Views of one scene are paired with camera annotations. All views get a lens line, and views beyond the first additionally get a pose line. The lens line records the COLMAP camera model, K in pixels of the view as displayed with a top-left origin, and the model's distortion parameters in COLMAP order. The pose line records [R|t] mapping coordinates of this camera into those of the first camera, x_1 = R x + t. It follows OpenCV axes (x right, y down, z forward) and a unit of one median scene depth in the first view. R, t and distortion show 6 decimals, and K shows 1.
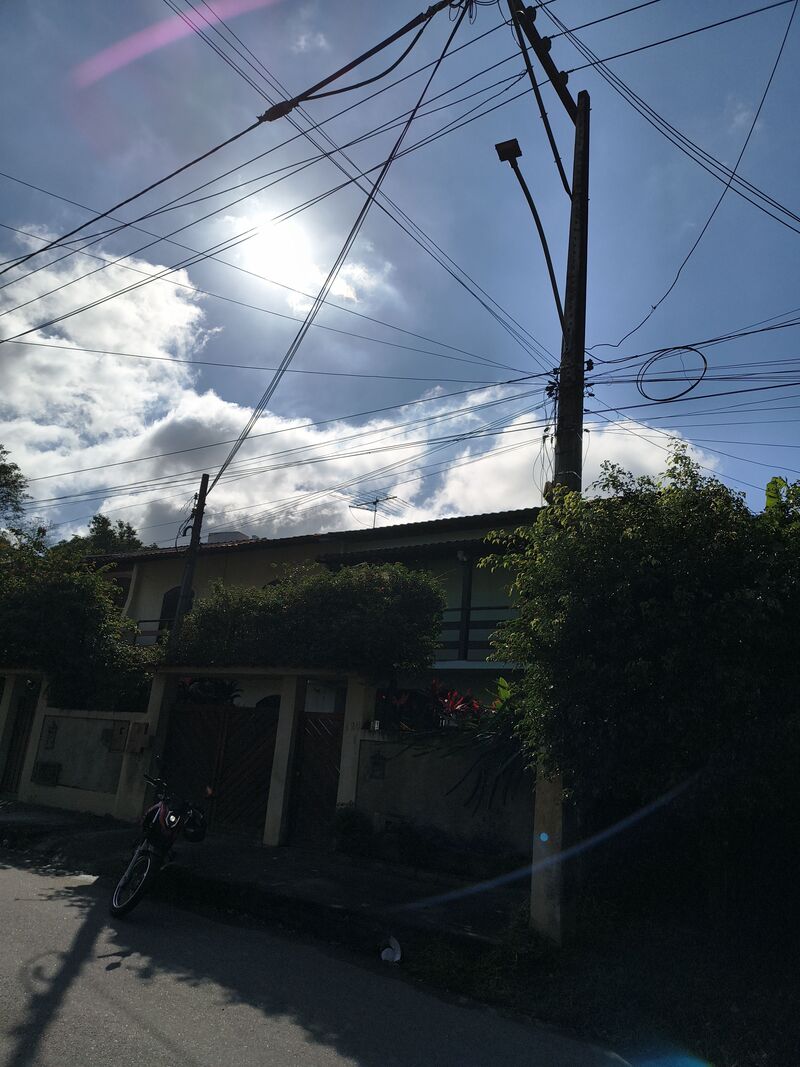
lens RADIAL K [[745.3, 0, 400.0], [0, 745.3, 533.5], [0, 0, 1]] dist [0.001232, 0.000024]
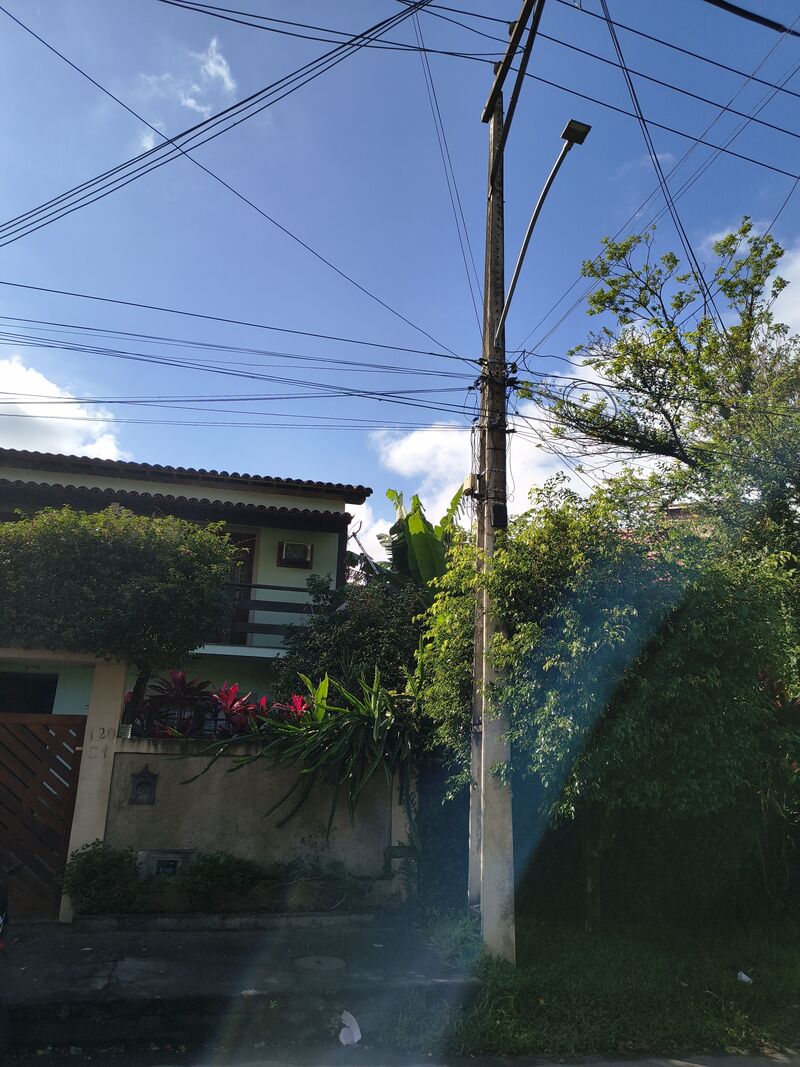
lens RADIAL K [[761.3, 0, 399.9], [0, 761.3, 520.4], [0, 0, 1]] dist [0.001541, -0.001353]
pose [[0.659815, 0.161986, 0.733760, -0.509414], [-0.185529, 0.981375, -0.049817, 0.047659], [-0.728164, -0.103264, 0.677579, 0.366963]]
